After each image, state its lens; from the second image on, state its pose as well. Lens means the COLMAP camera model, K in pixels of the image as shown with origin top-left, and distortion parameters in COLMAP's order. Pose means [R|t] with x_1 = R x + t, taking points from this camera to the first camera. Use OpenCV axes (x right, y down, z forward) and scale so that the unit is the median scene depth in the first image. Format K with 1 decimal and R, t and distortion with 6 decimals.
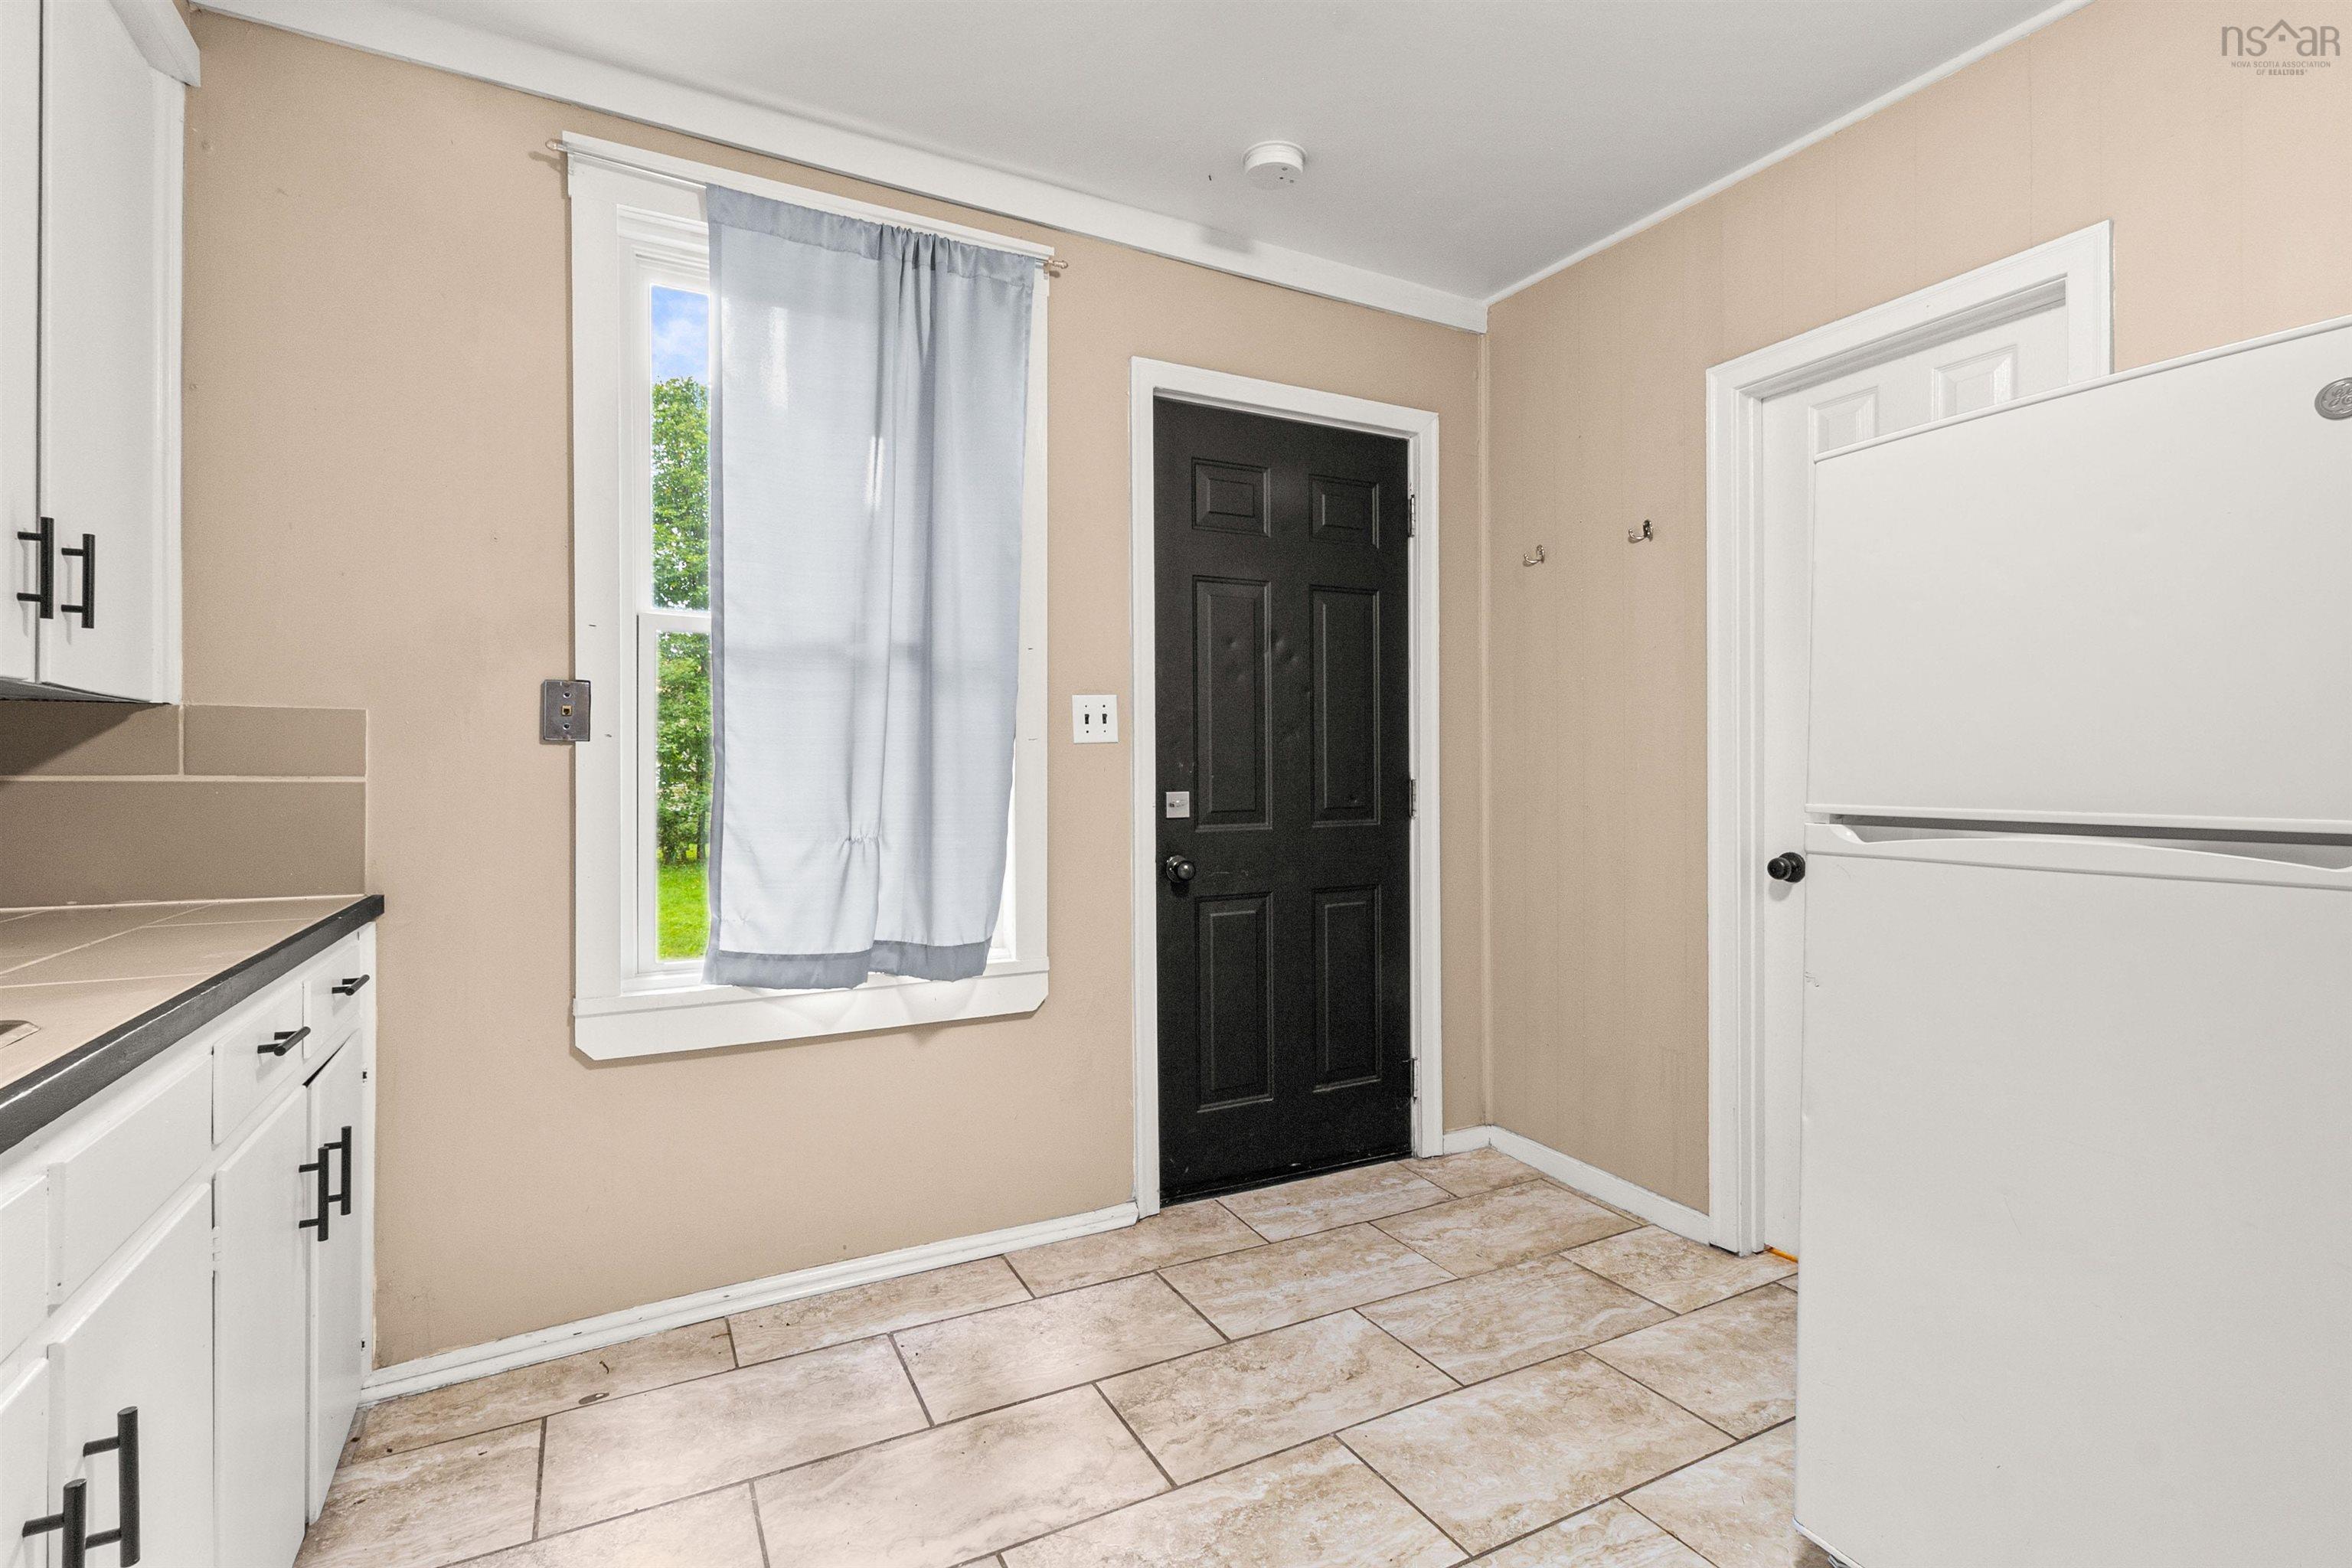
lens RADIAL K [[1083.5, 0, 1171.8], [0, 1083.5, 776.9], [0, 0, 1]] dist [0.002761, 0.000457]
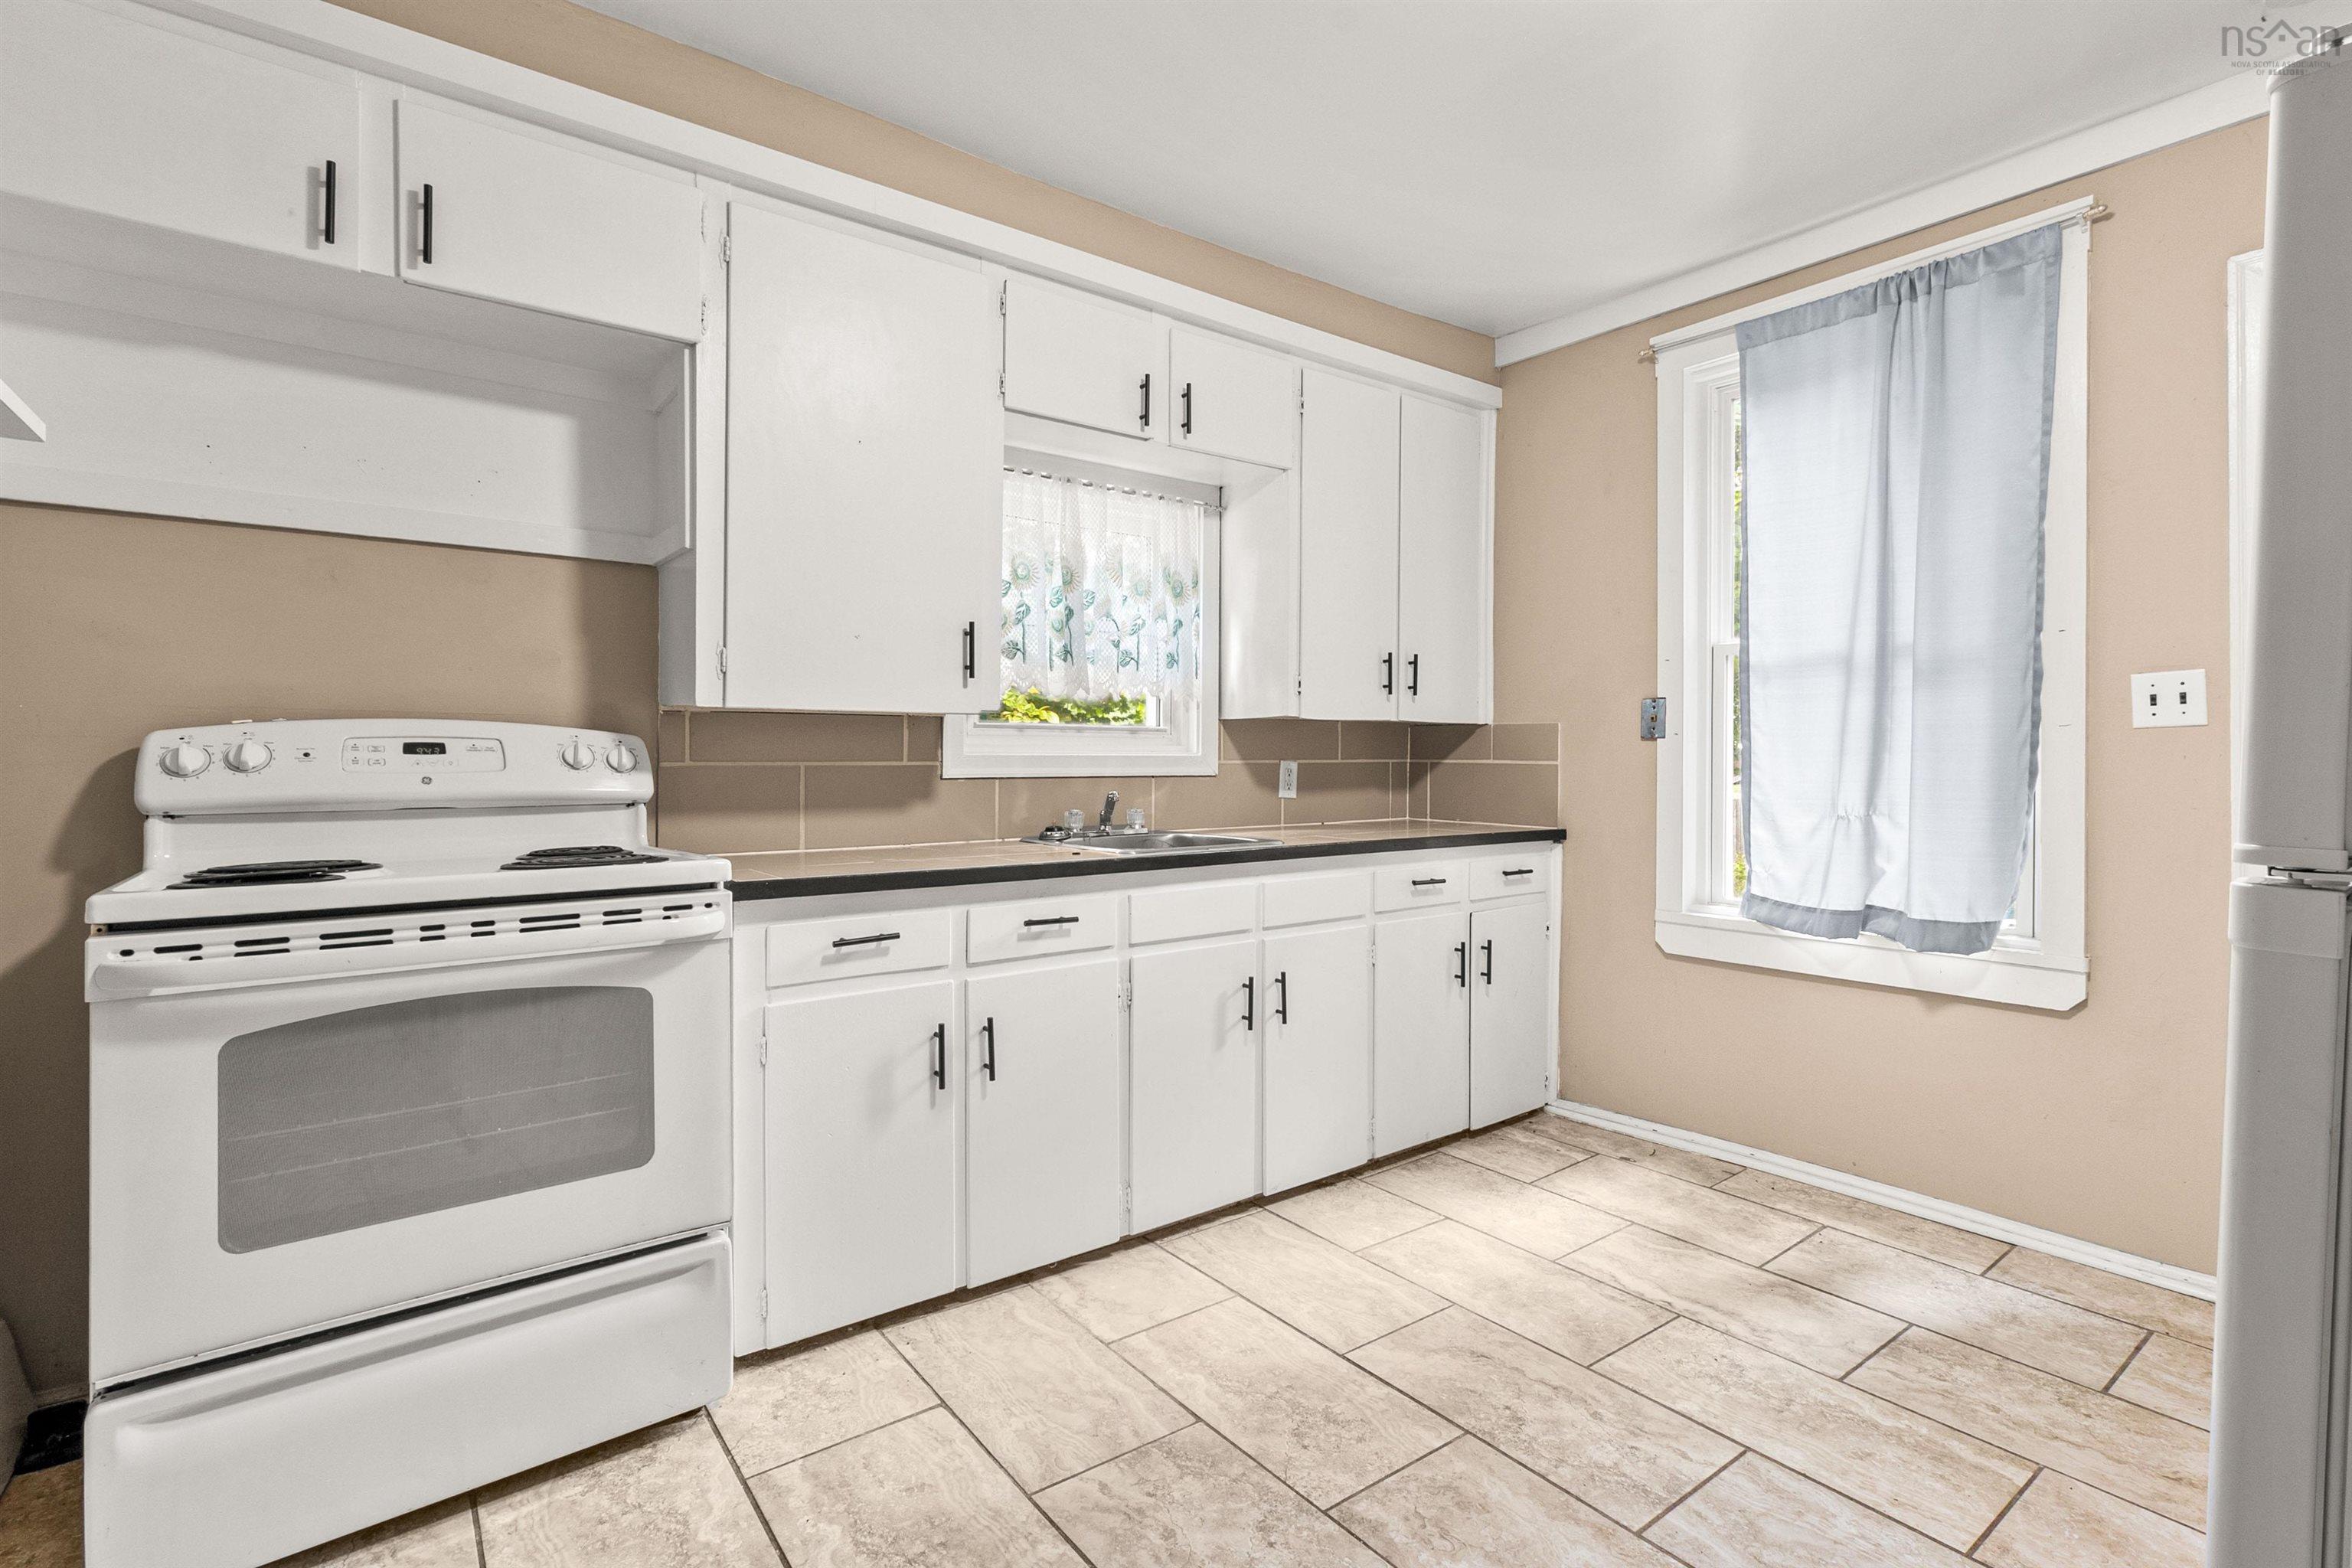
lens RADIAL K [[1083.5, 0, 1171.8], [0, 1083.5, 776.9], [0, 0, 1]] dist [0.002761, 0.000457]
pose [[0.164529, 0.019902, -0.986171, 0.821796], [-0.004721, 0.999801, 0.019389, -0.005447], [0.986361, 0.001465, 0.164590, 0.086808]]
